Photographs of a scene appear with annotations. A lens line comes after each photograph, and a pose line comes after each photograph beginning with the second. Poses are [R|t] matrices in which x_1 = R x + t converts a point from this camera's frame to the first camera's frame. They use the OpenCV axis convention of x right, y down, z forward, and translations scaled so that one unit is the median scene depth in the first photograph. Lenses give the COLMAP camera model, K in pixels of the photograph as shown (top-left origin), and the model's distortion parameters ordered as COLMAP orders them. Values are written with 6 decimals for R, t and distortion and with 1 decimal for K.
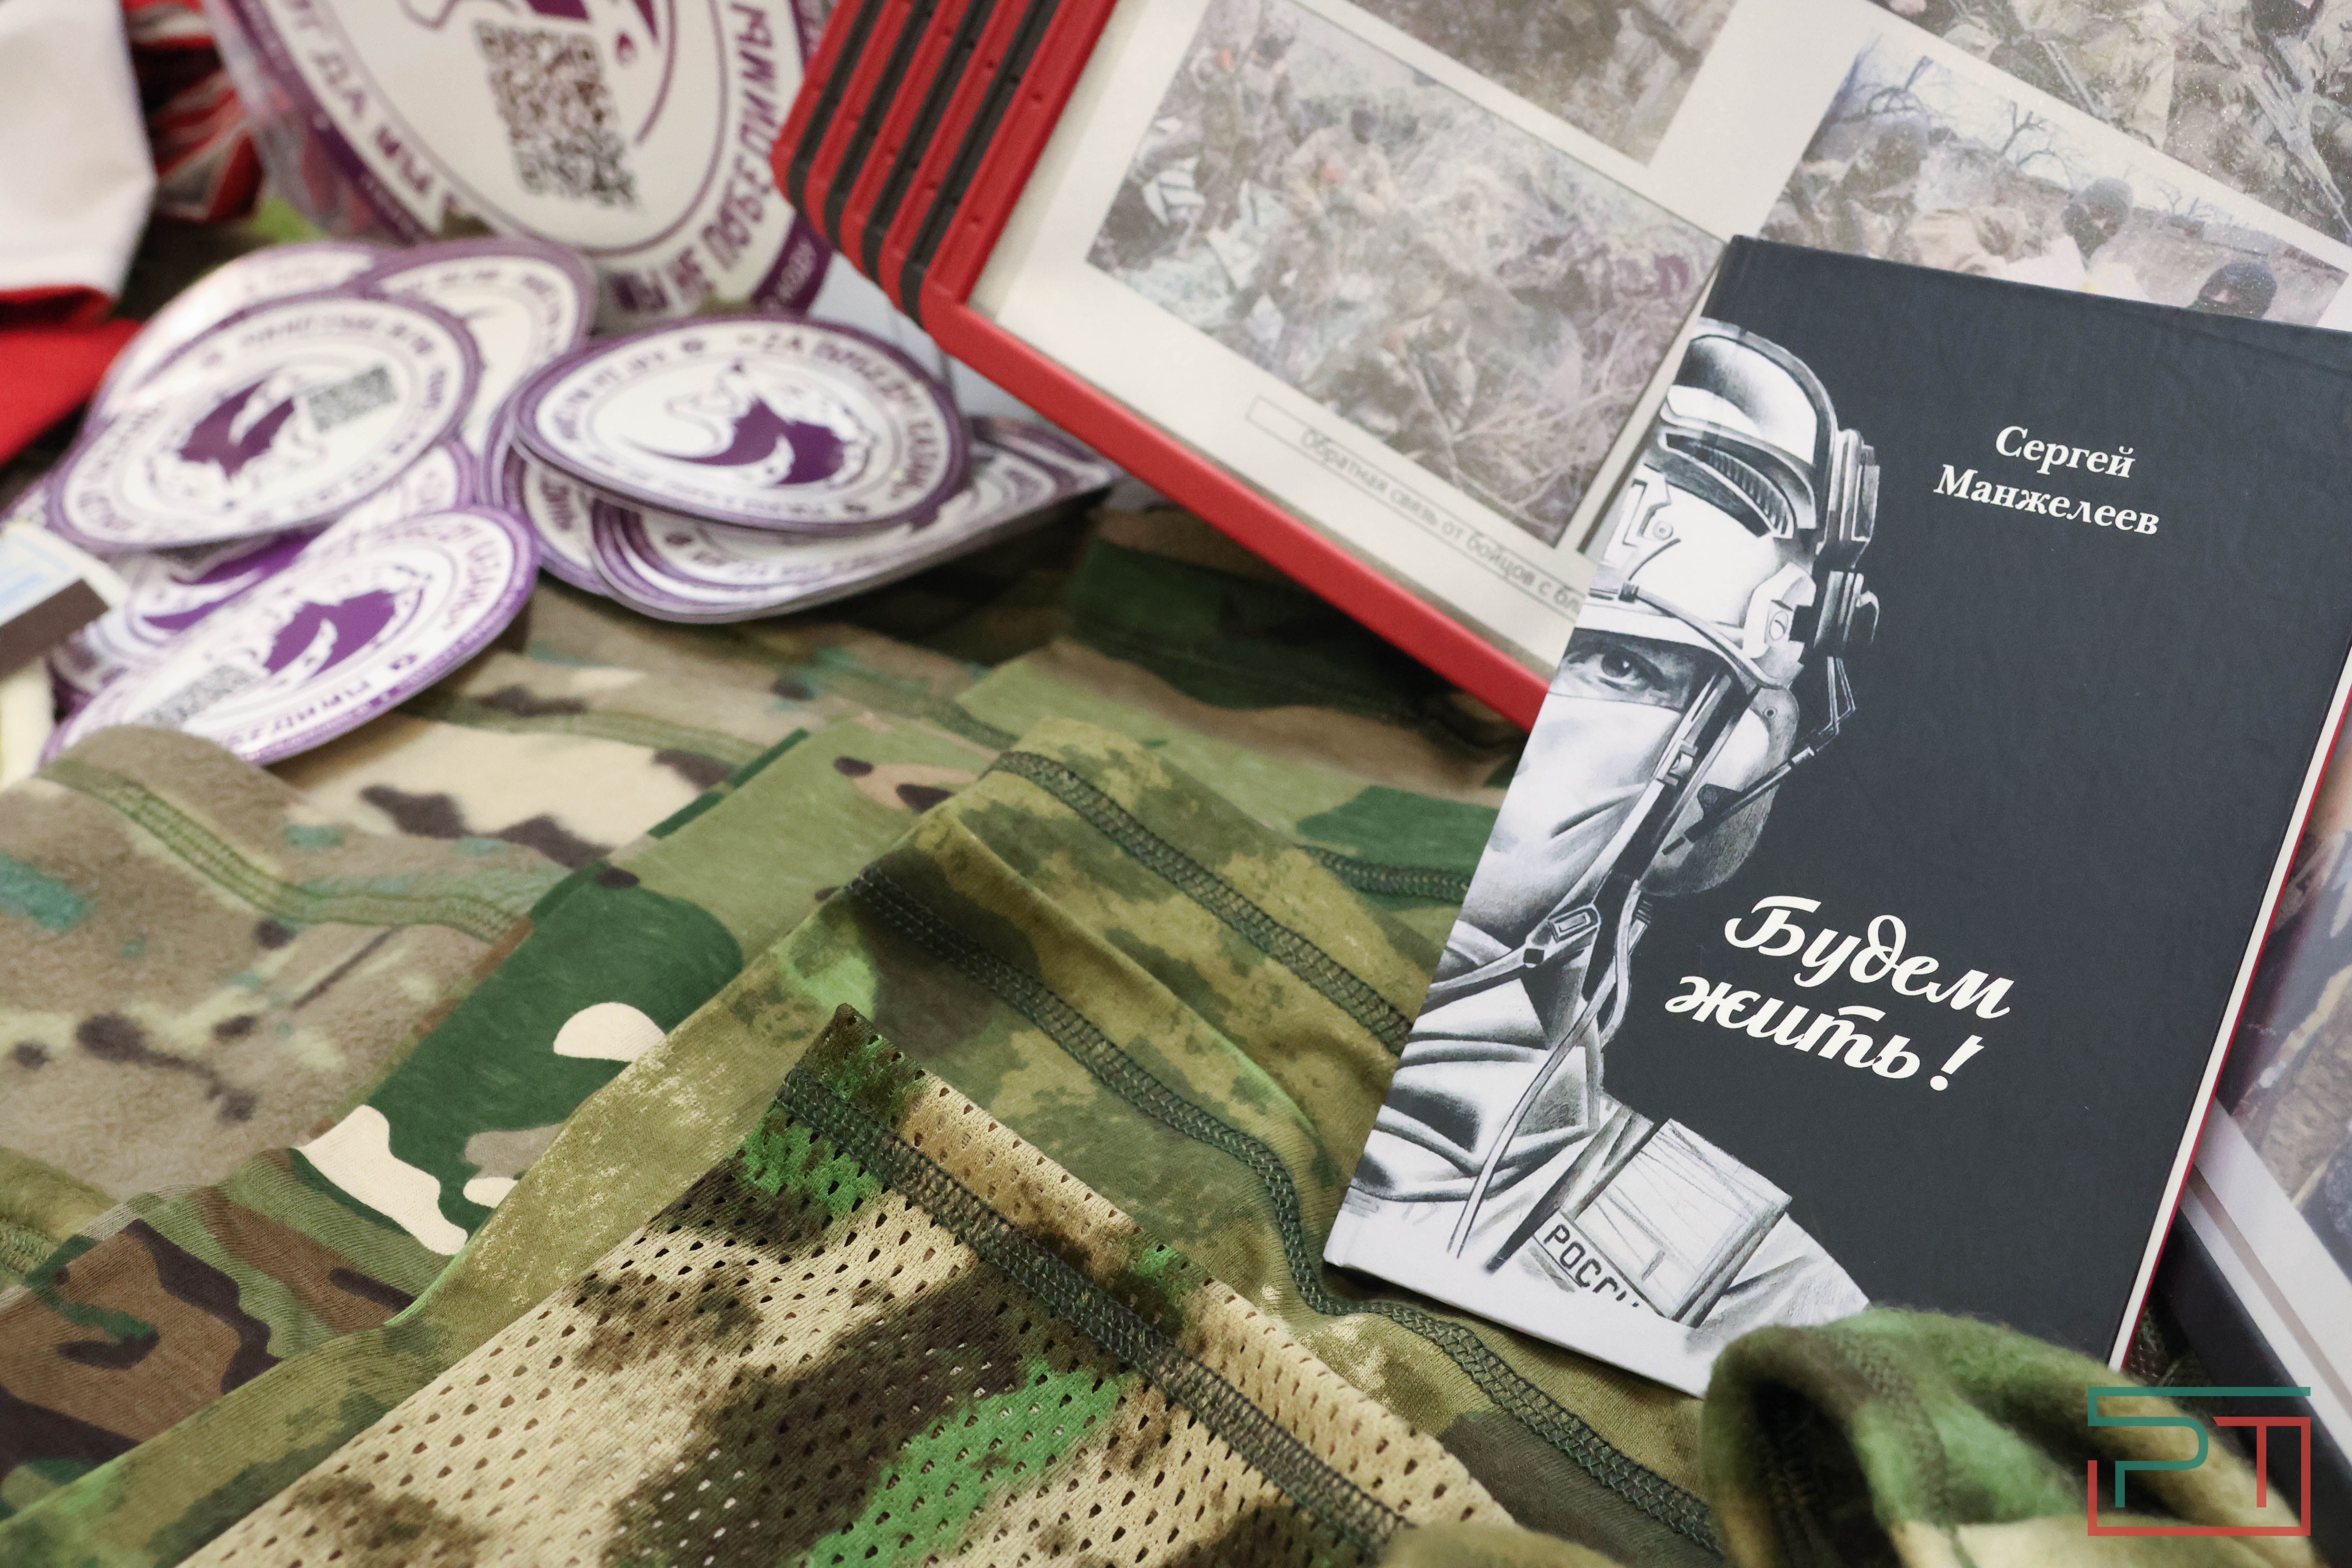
lens RADIAL K [[3034.7, 0, 1176.0], [0, 3034.7, 784.0], [0, 0, 1]] dist [0.052222, 0.050480]
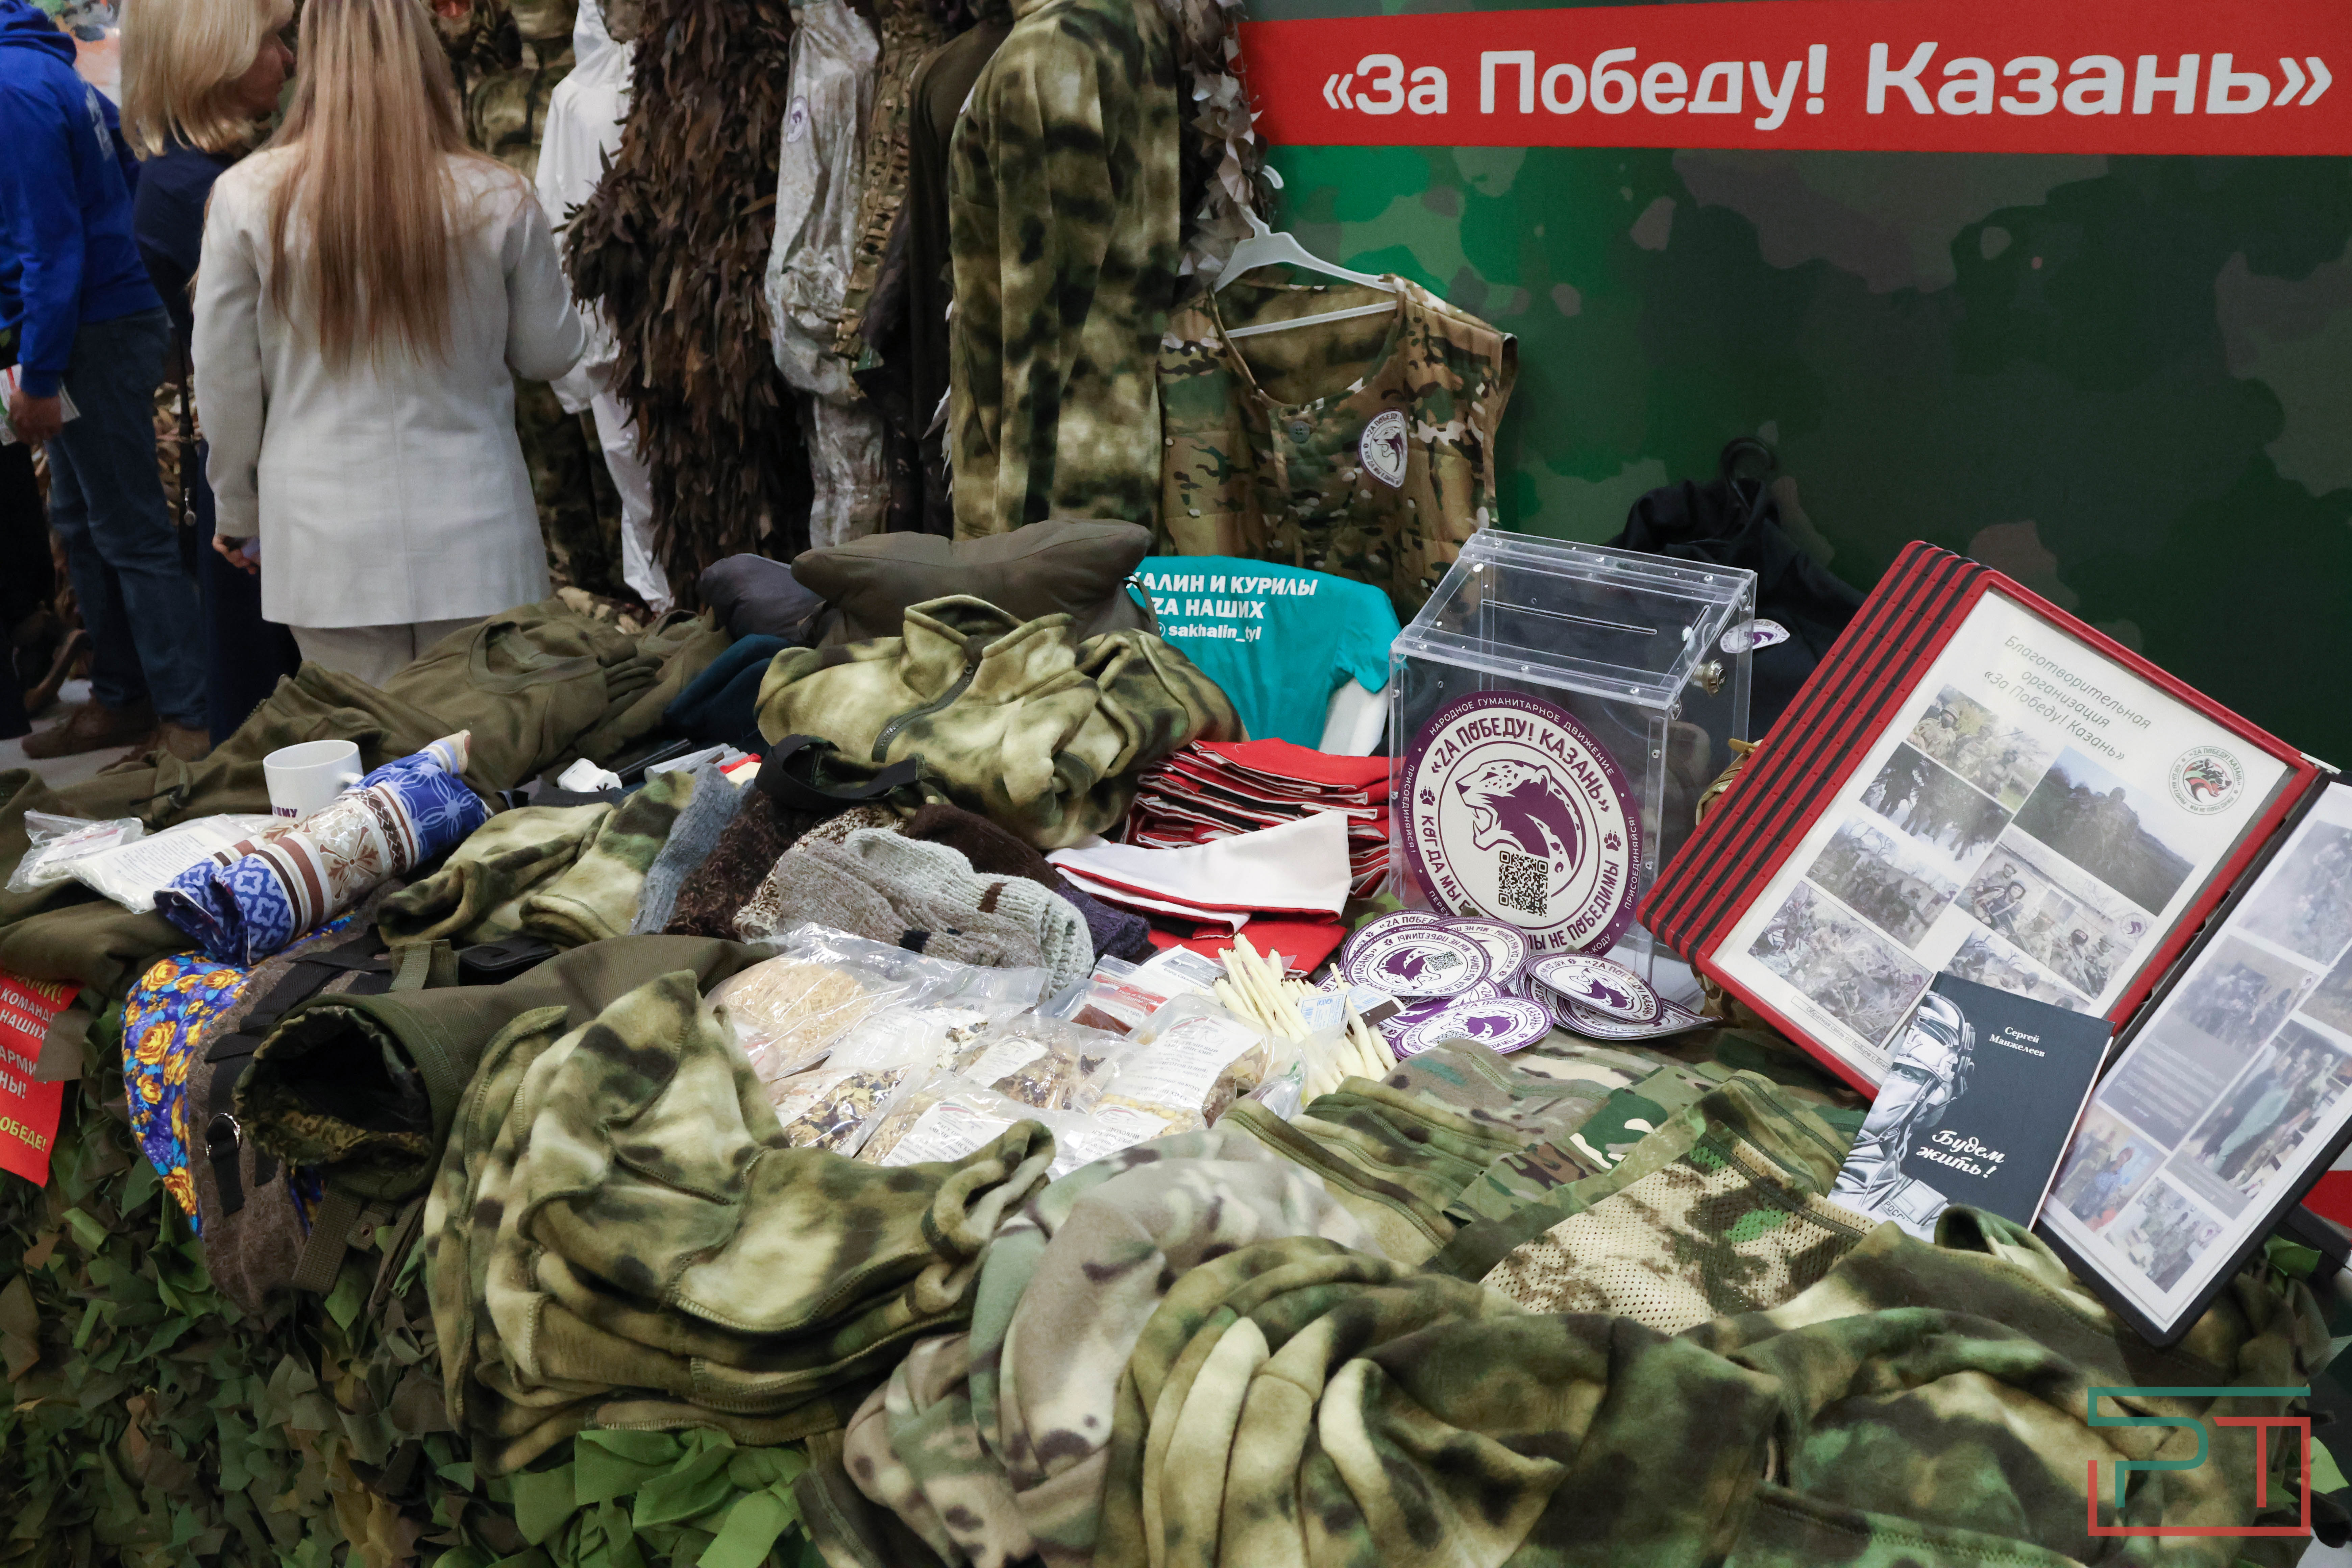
lens RADIAL K [[1976.0, 0, 1176.0], [0, 1976.0, 784.0], [0, 0, 1]] dist [-0.152327, 0.118518]
pose [[0.984198, 0.157934, -0.080065, -0.624132], [-0.173396, 0.951257, -0.255038, 0.396124], [0.035883, 0.264891, 0.963611, -1.496587]]
